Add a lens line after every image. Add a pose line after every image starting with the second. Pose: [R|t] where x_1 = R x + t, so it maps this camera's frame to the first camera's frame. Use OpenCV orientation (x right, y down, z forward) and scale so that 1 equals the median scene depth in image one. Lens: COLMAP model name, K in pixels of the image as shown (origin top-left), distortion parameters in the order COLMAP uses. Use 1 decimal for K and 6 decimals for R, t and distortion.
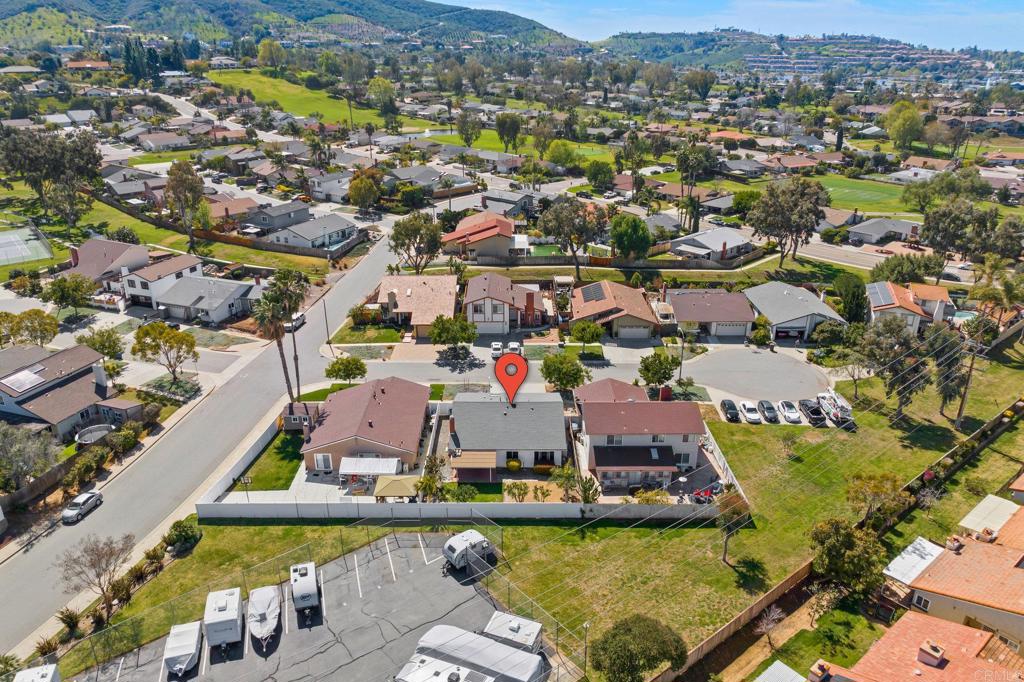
lens RADIAL K [[710.2, 0, 510.3], [0, 710.2, 321.6], [0, 0, 1]] dist [-0.039282, -0.001792]
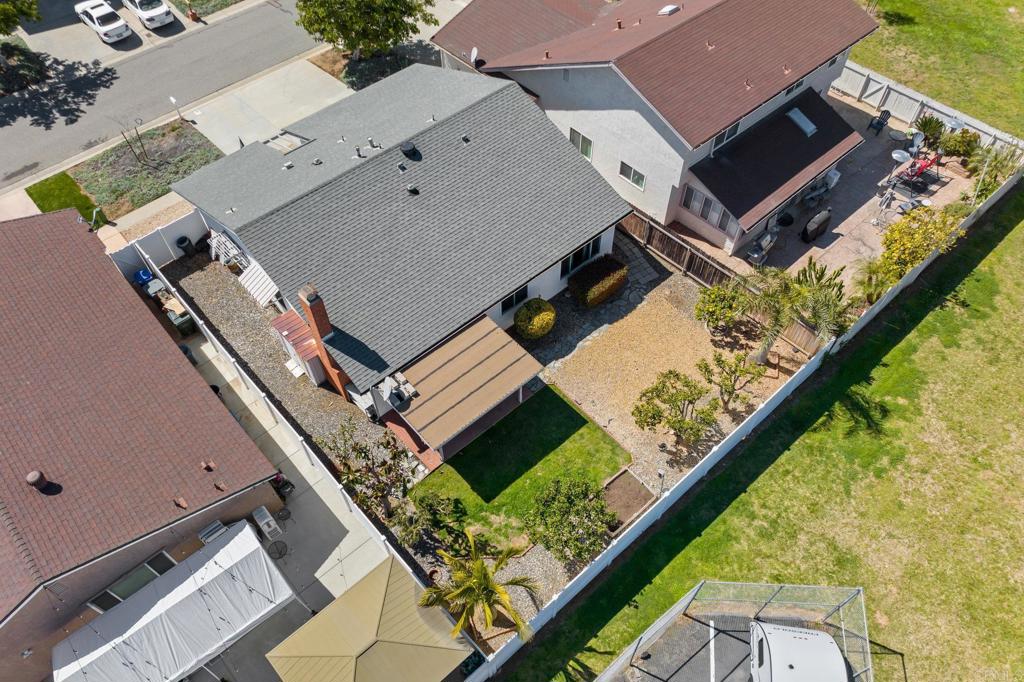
lens RADIAL K [[705.4, 0, 509.2], [0, 705.4, 377.7], [0, 0, 1]] dist [-0.038053, -0.000570]
pose [[0.741855, -0.557454, 0.372687, -0.168559], [0.245320, 0.742880, 0.622854, 0.006915], [-0.624075, -0.370639, 0.687864, 0.866981]]
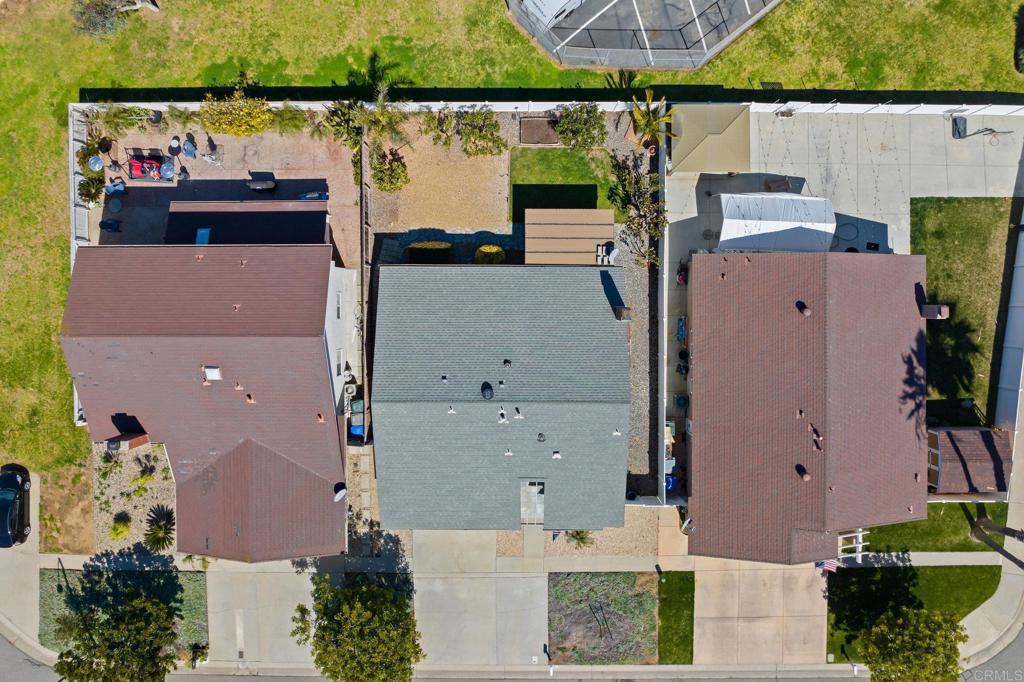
lens RADIAL K [[710.2, 0, 510.3], [0, 710.2, 321.6], [0, 0, 1]] dist [-0.039282, -0.001792]
pose [[-0.999937, 0.002548, 0.010913, -0.017118], [0.009190, -0.370846, 0.928649, -0.322403], [0.006413, 0.928691, 0.370799, 0.974473]]
